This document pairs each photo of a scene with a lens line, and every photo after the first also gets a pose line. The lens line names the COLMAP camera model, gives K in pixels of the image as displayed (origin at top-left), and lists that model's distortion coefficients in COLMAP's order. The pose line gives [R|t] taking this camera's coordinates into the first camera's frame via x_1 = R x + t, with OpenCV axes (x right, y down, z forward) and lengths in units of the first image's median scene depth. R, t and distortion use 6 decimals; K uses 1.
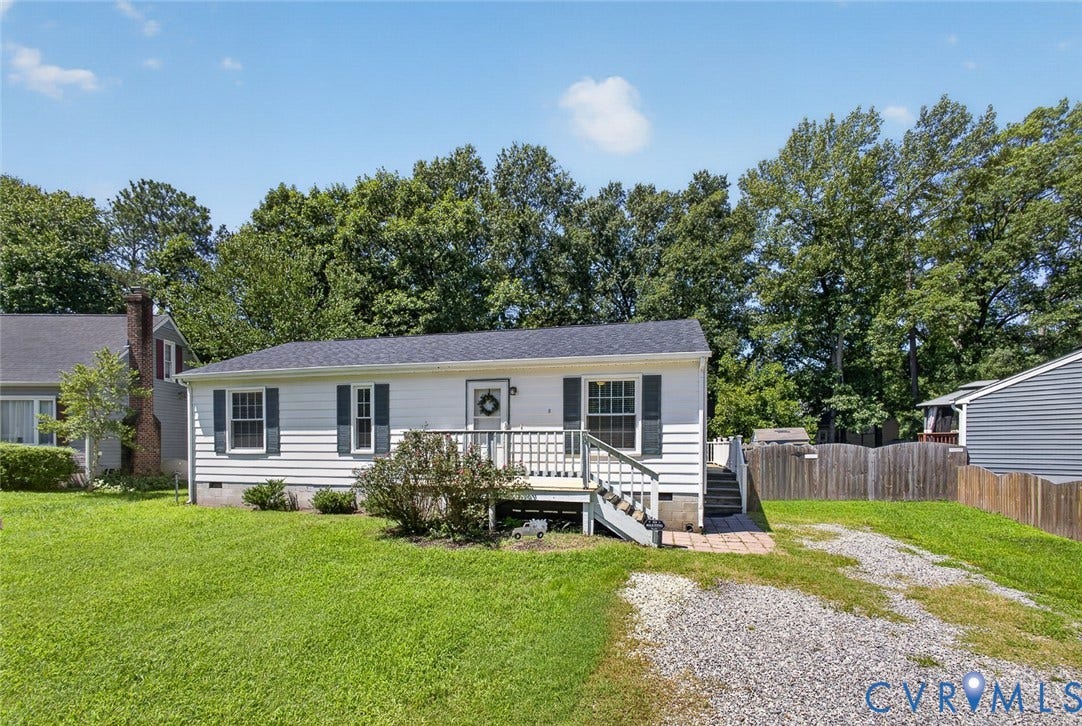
lens RADIAL K [[487.4, 0, 539.6], [0, 487.4, 449.2], [0, 0, 1]] dist [-0.013537, 0.007205]
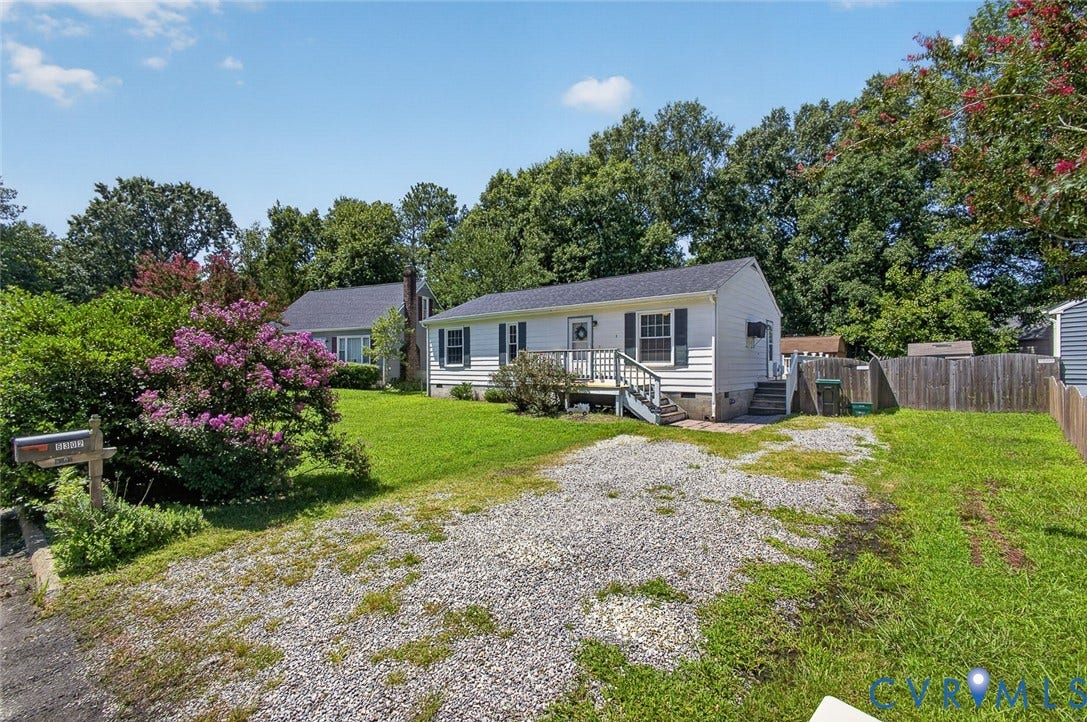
lens RADIAL K [[451.9, 0, 531.6], [0, 451.9, 362.6], [0, 0, 1]] dist [-0.000110, 0.000233]
pose [[0.899588, -0.006782, -0.436687, 0.299611], [0.000803, 0.999903, -0.013875, 0.015426], [0.436739, 0.012131, 0.899506, -0.264829]]
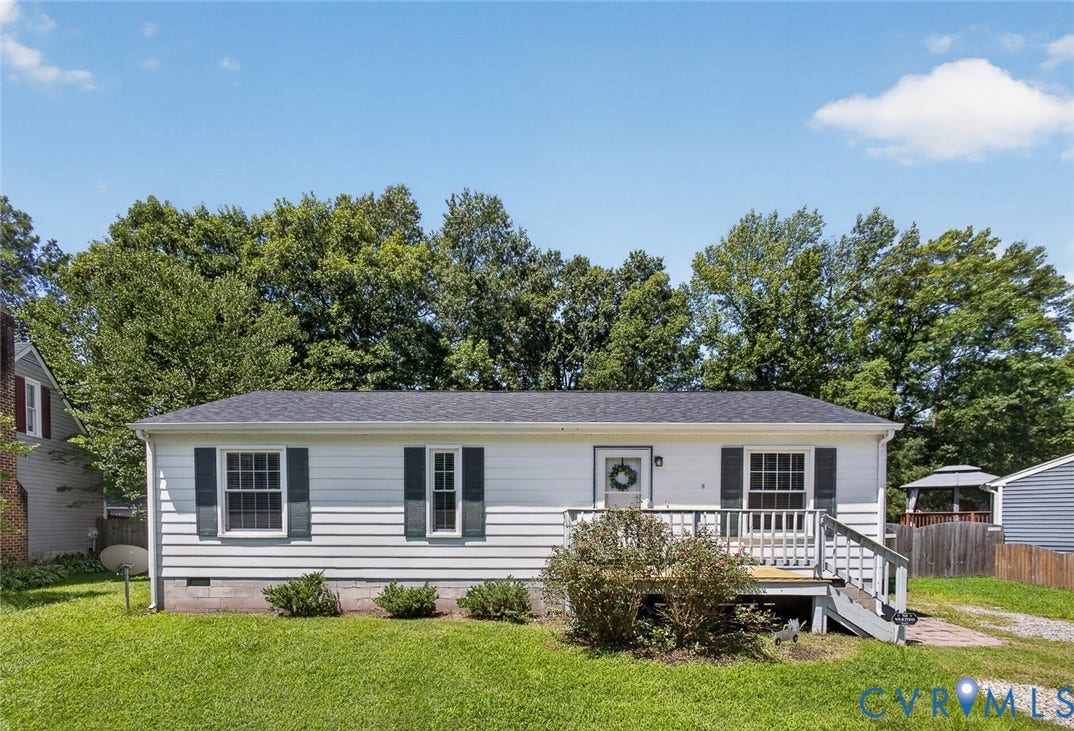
lens RADIAL K [[486.3, 0, 534.2], [0, 486.3, 532.8], [0, 0, 1]] dist [-0.003166, -0.000088]
pose [[0.969831, -0.005743, 0.243709, -0.367918], [0.002017, 0.999877, 0.015538, -0.008236], [-0.243769, -0.014578, 0.969724, 0.192370]]
